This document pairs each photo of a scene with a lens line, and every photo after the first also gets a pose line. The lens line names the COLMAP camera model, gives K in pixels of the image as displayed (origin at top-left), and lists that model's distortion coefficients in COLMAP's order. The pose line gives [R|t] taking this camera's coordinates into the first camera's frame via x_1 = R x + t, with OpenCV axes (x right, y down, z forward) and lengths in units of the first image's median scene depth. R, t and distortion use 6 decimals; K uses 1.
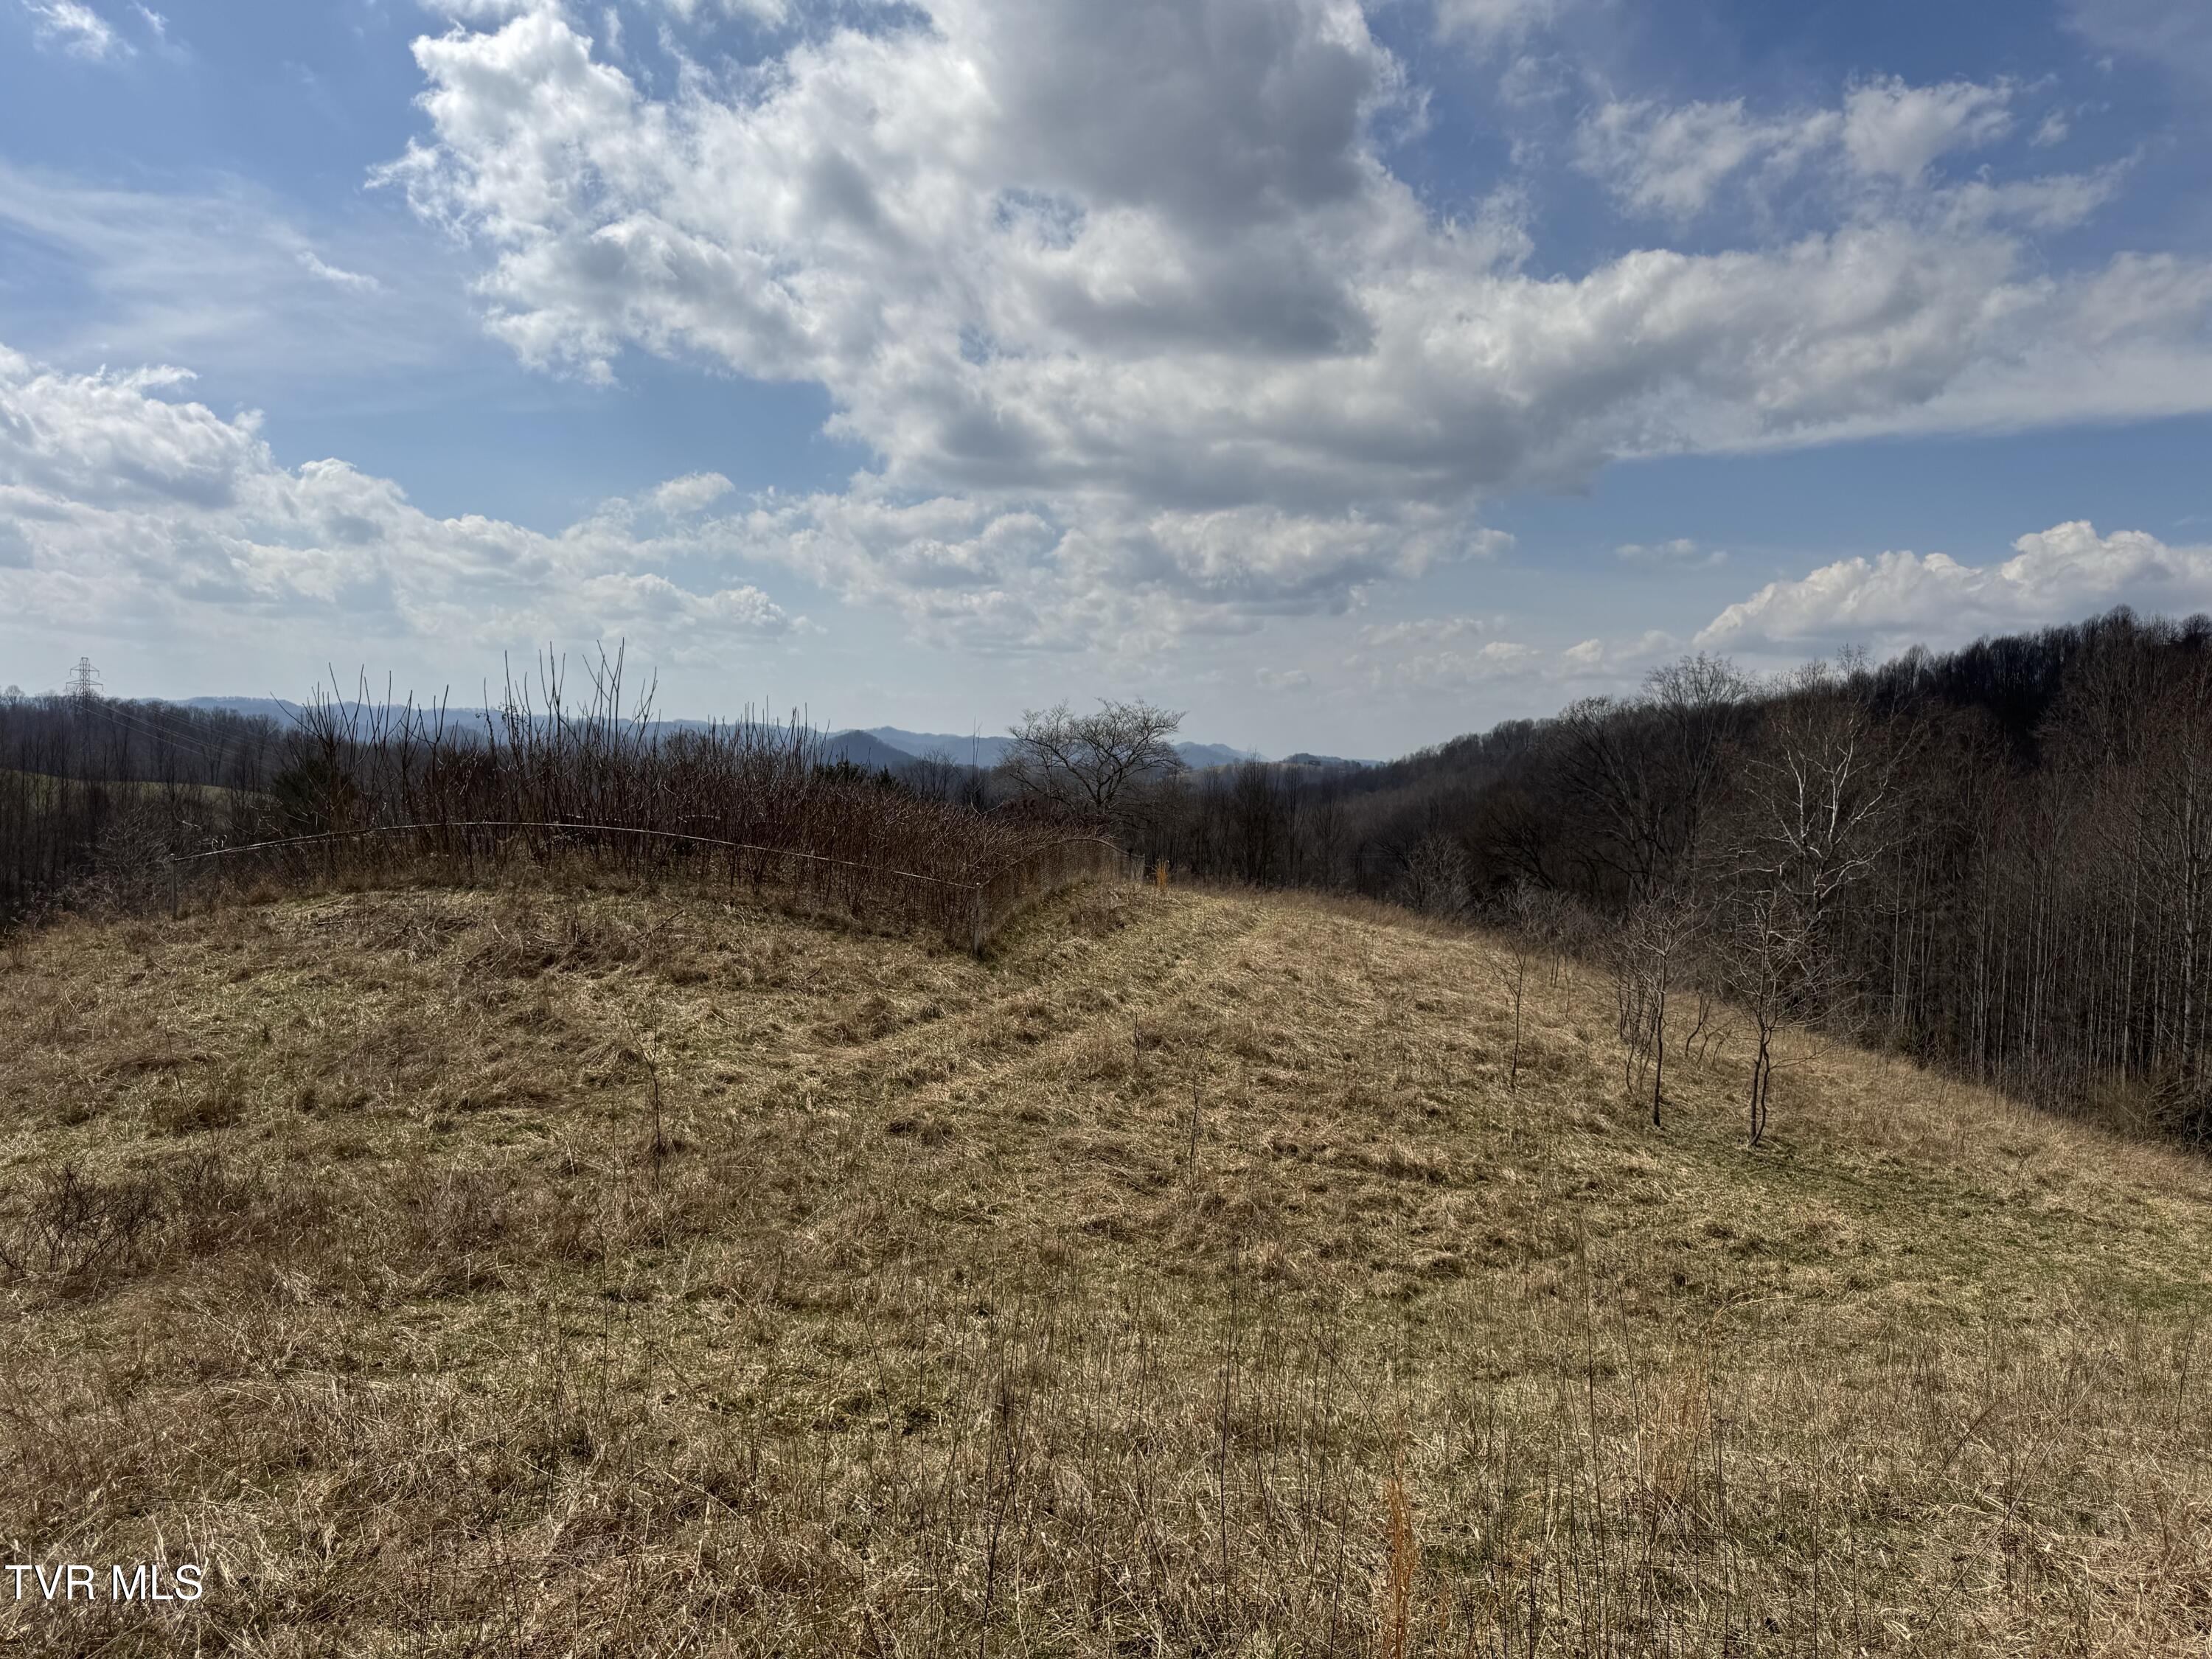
lens RADIAL K [[1535.5, 0, 1108.5], [0, 1535.5, 811.8], [0, 0, 1]] dist [0.069014, -0.085400]
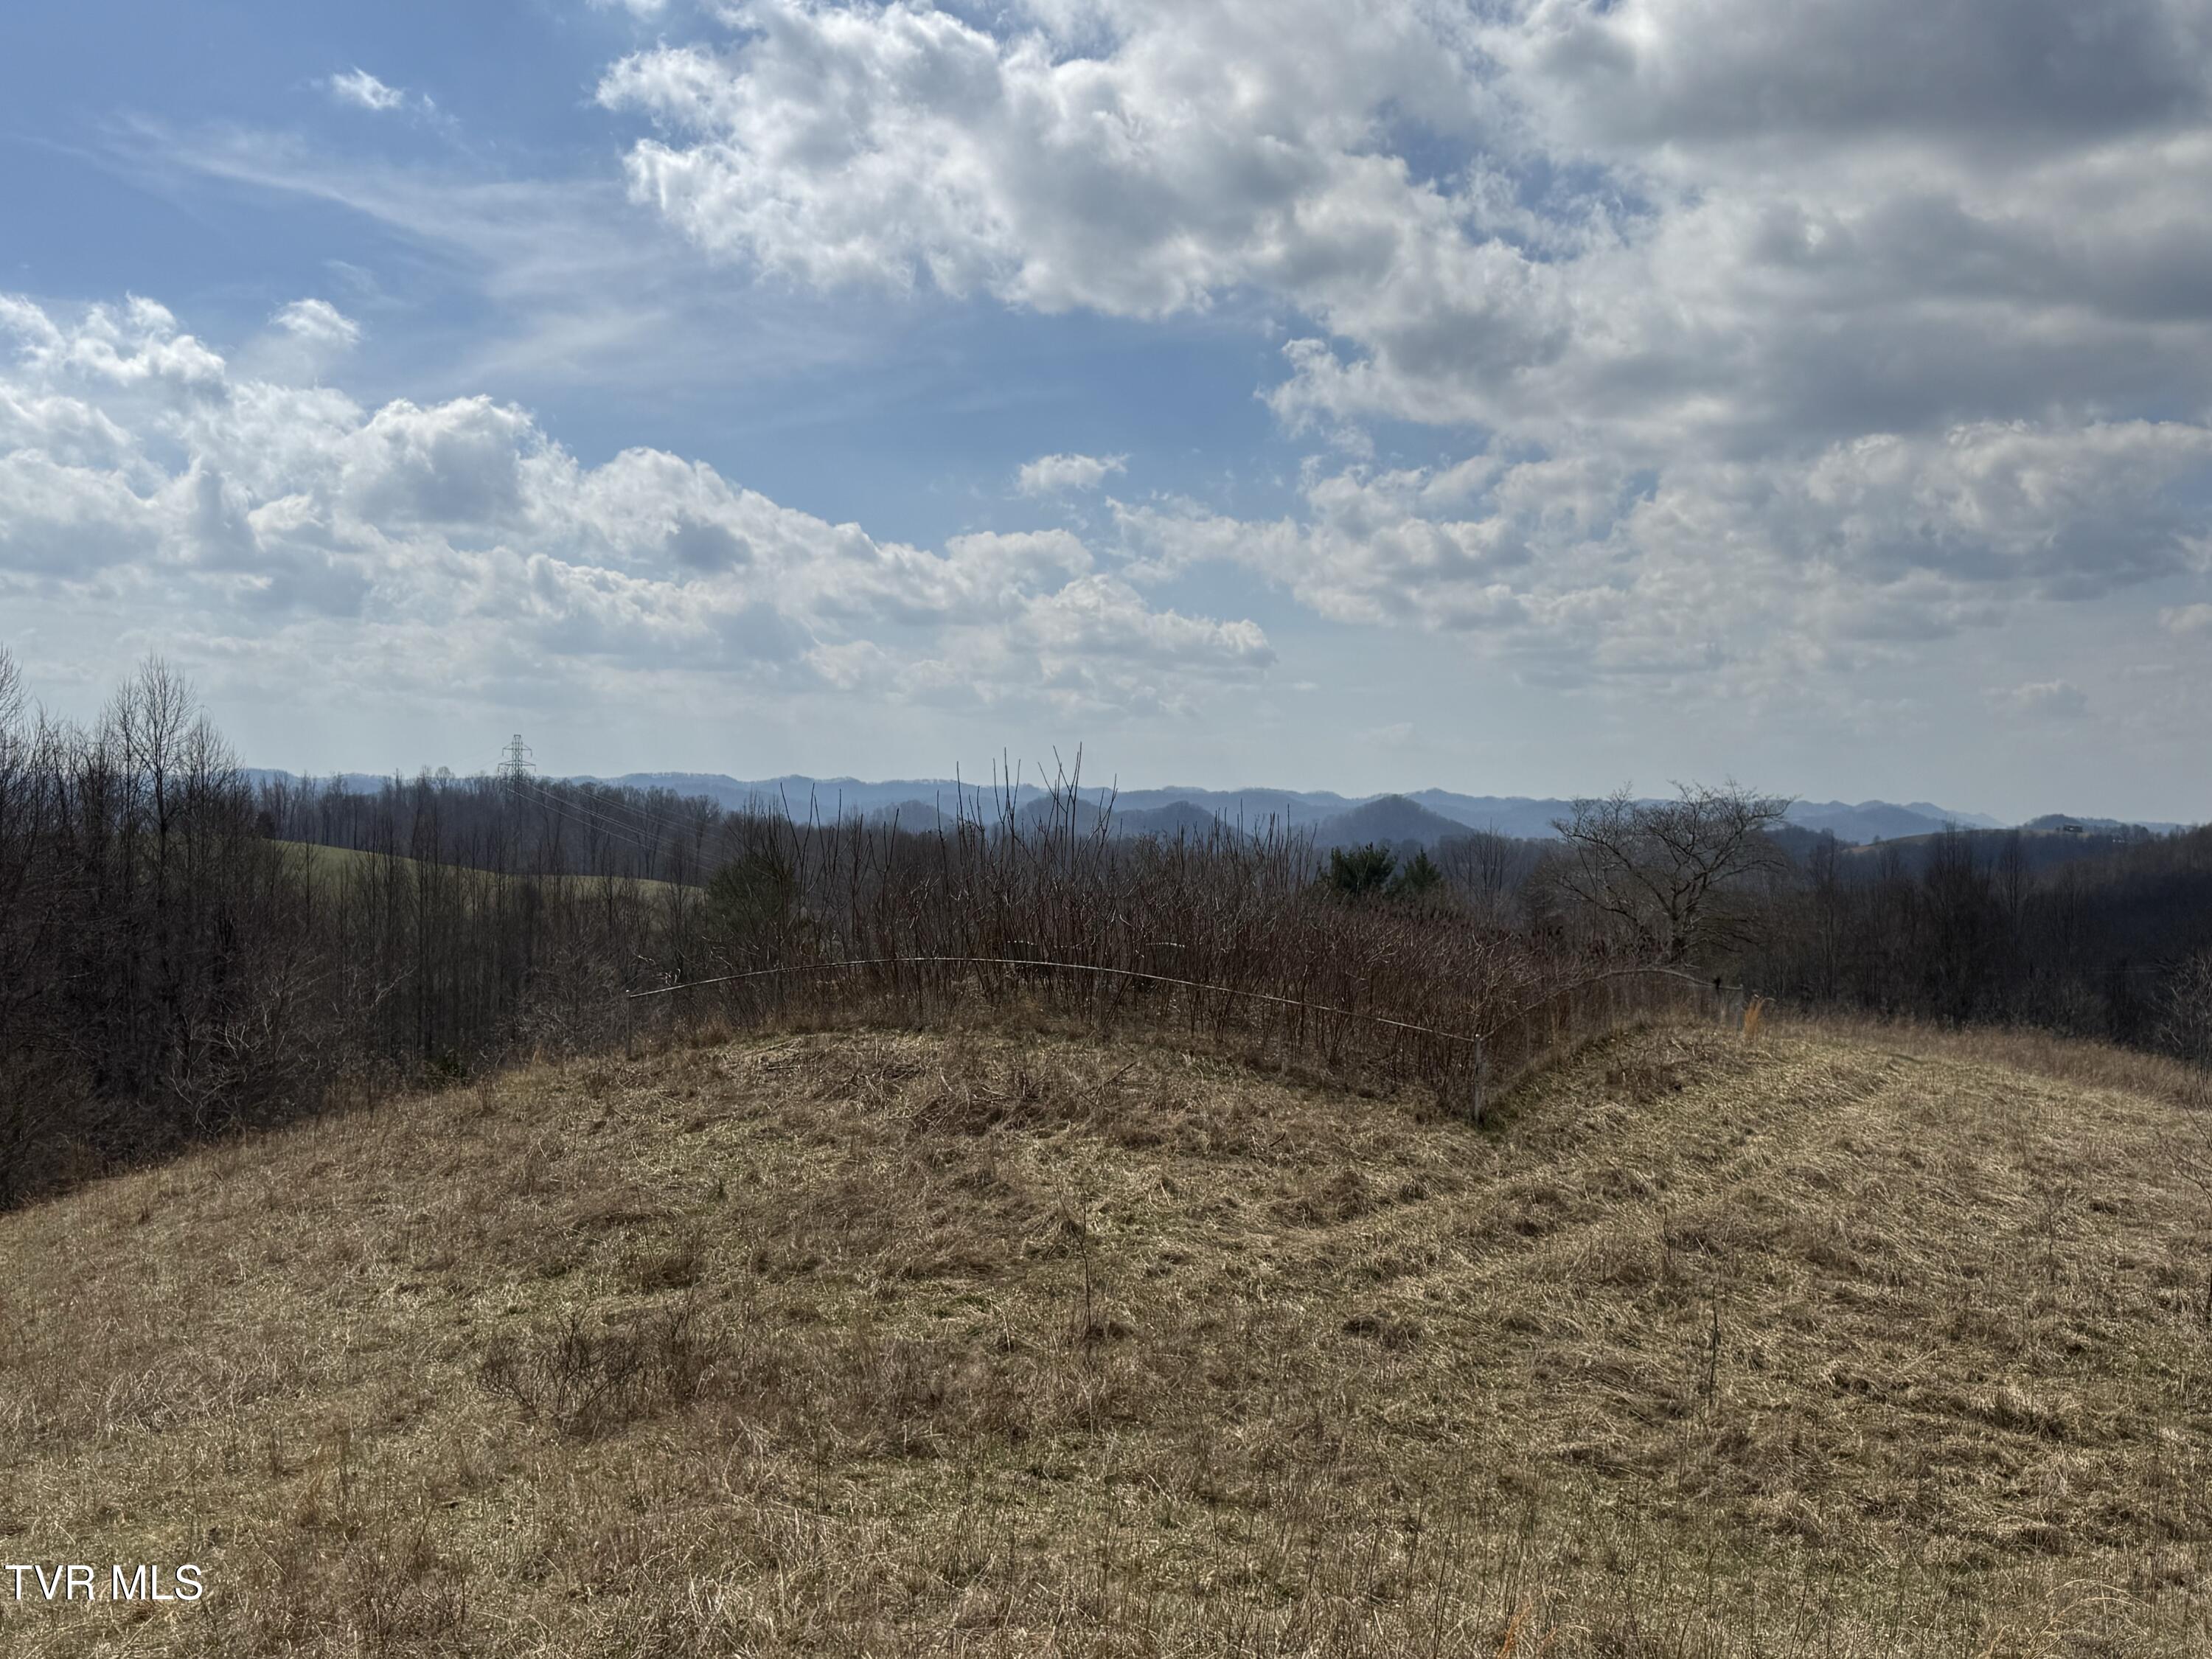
lens RADIAL K [[2085.6, 0, 1061.7], [0, 2085.6, 856.5], [0, 0, 1]] dist [0.231842, -0.567616]
pose [[0.946961, -0.016698, -0.320915, 0.081578], [0.010991, 0.999748, -0.019587, -0.035455], [0.321161, 0.015021, 0.946905, -0.172626]]
